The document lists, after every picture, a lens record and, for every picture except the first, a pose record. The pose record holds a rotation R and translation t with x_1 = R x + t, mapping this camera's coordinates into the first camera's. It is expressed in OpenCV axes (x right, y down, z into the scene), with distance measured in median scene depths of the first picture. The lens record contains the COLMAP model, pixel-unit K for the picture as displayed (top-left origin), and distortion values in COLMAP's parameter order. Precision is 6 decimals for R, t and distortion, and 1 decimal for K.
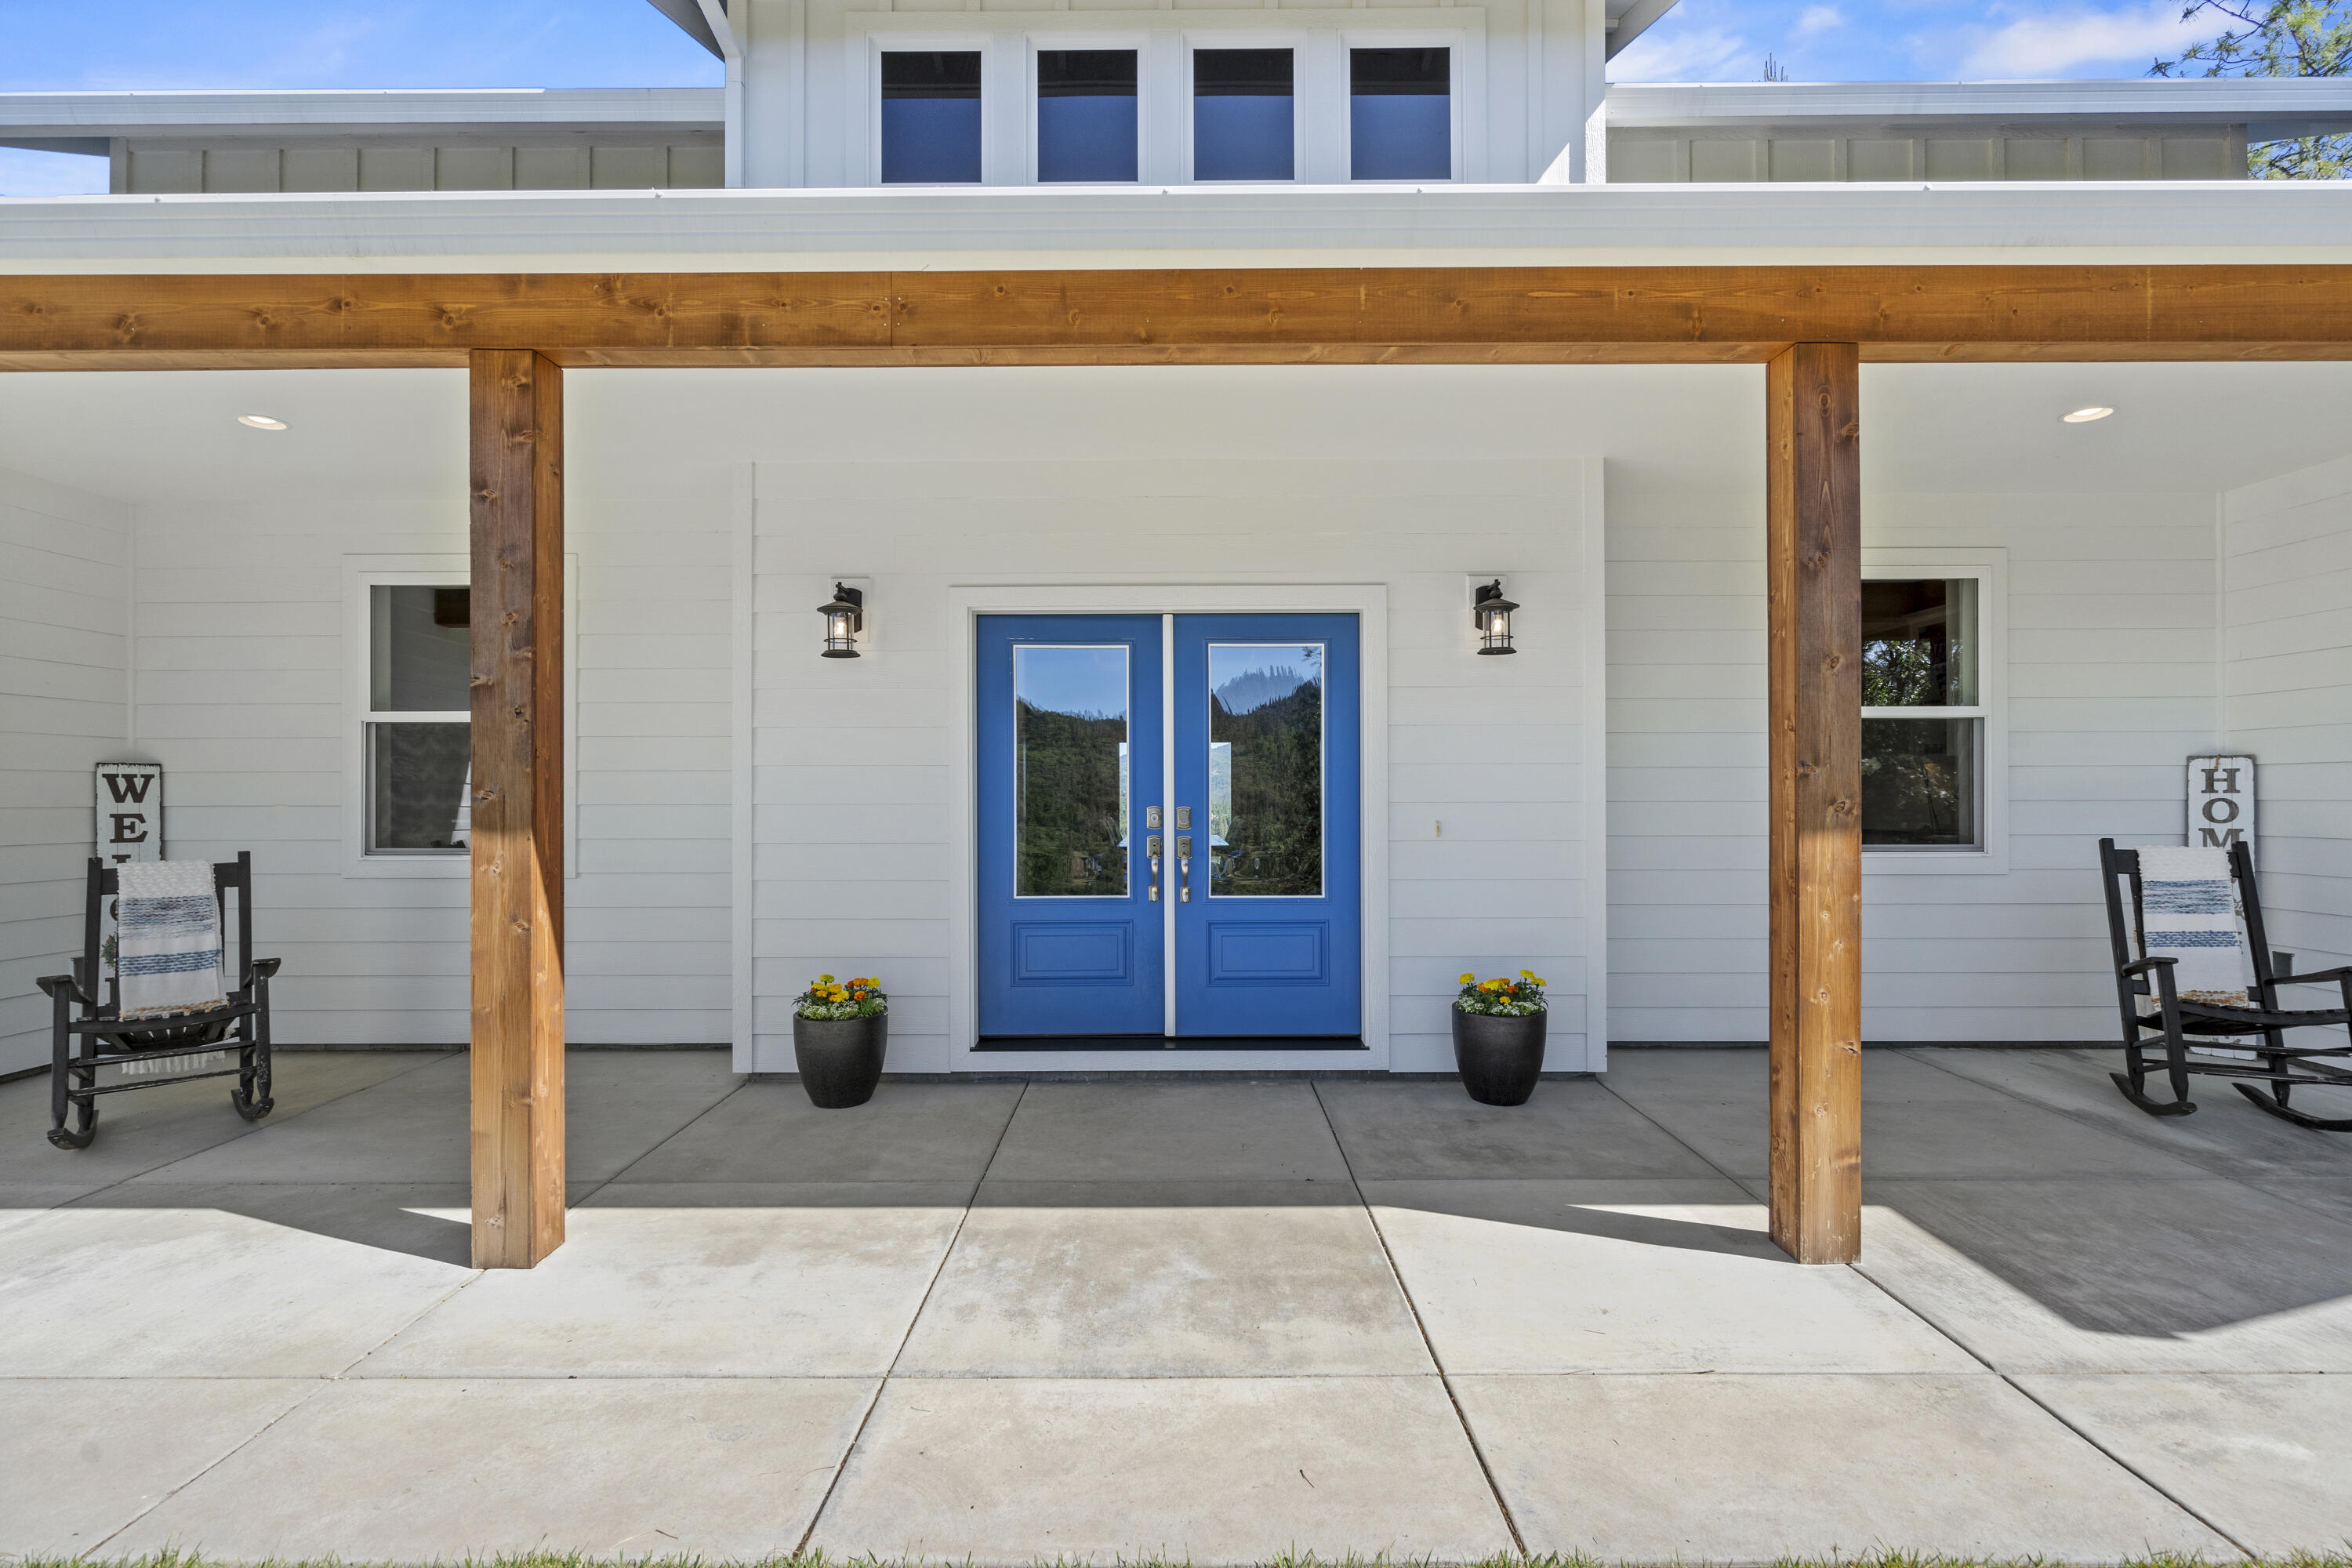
lens RADIAL K [[1065.0, 0, 1172.4], [0, 1065.0, 789.0], [0, 0, 1]] dist [-0.001906, 0.001165]
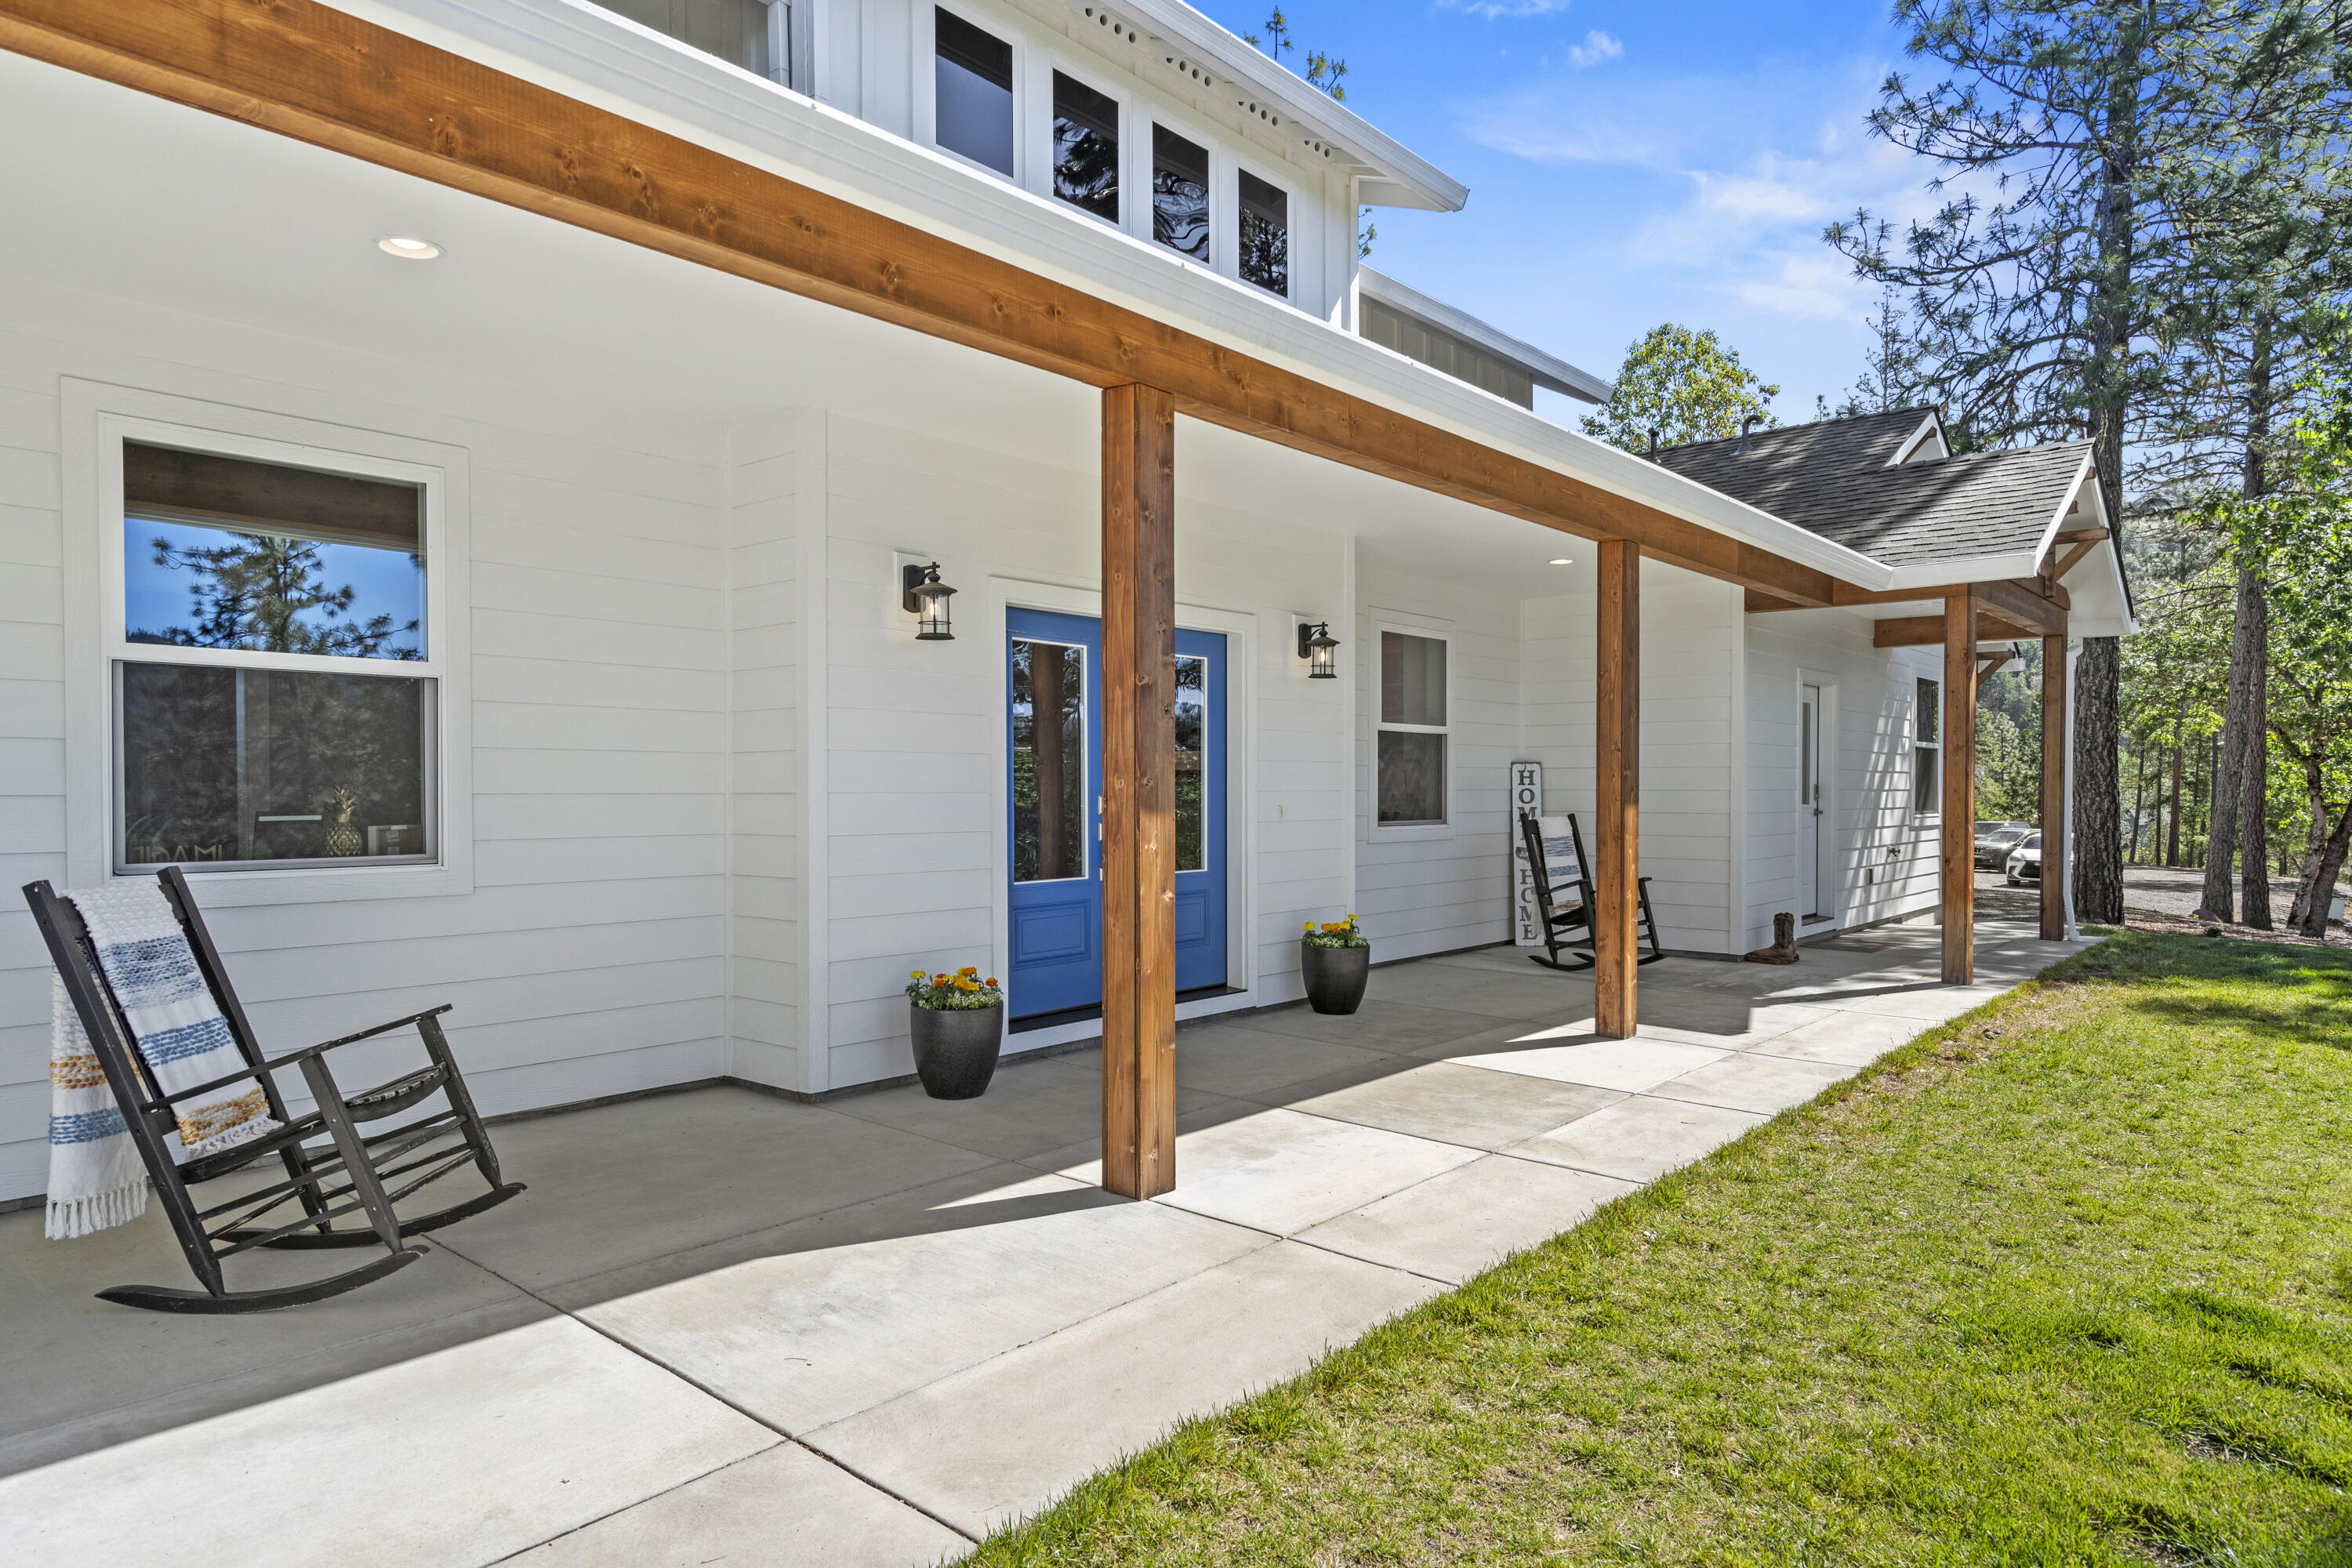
lens RADIAL K [[1403.5, 0, 1177.2], [0, 1403.5, 788.6], [0, 0, 1]] dist [0.016765, 0.000236]
pose [[0.650240, 0.002161, 0.759726, -1.098090], [-0.008292, 0.999957, 0.004252, 0.004179], [-0.759684, -0.009064, 0.650229, 0.003355]]
